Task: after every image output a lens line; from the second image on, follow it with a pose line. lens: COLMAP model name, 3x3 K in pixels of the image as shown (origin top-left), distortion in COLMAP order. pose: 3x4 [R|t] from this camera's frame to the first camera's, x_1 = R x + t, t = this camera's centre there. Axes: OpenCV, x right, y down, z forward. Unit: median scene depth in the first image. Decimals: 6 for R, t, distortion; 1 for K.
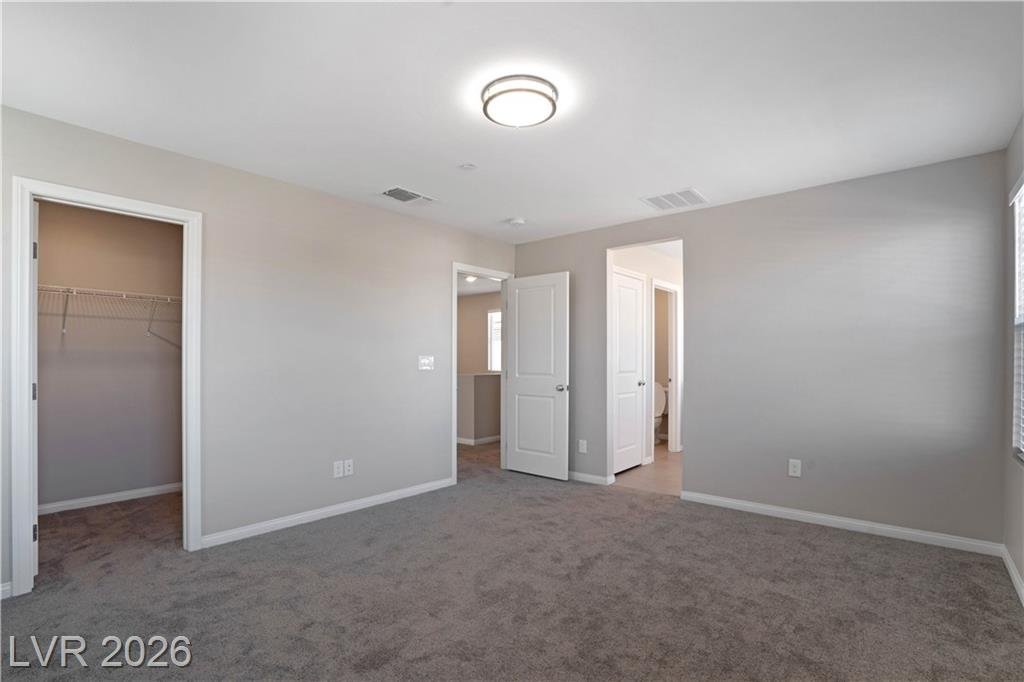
lens RADIAL K [[492.4, 0, 506.2], [0, 492.4, 348.5], [0, 0, 1]] dist [-0.014444, 0.001342]
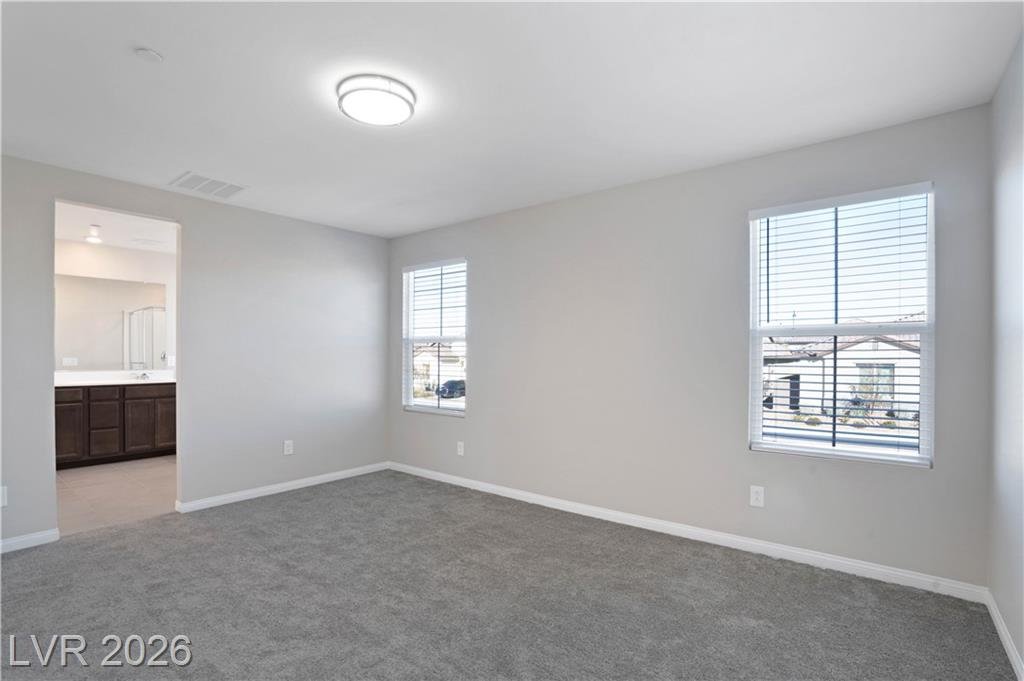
lens RADIAL K [[492.4, 0, 505.2], [0, 492.4, 347.9], [0, 0, 1]] dist [-0.014444, 0.001342]
pose [[-0.016240, 0.008757, 0.999830, -0.679005], [-0.027302, 0.999585, -0.009199, -0.005942], [-0.999495, -0.027447, -0.015994, 0.527204]]
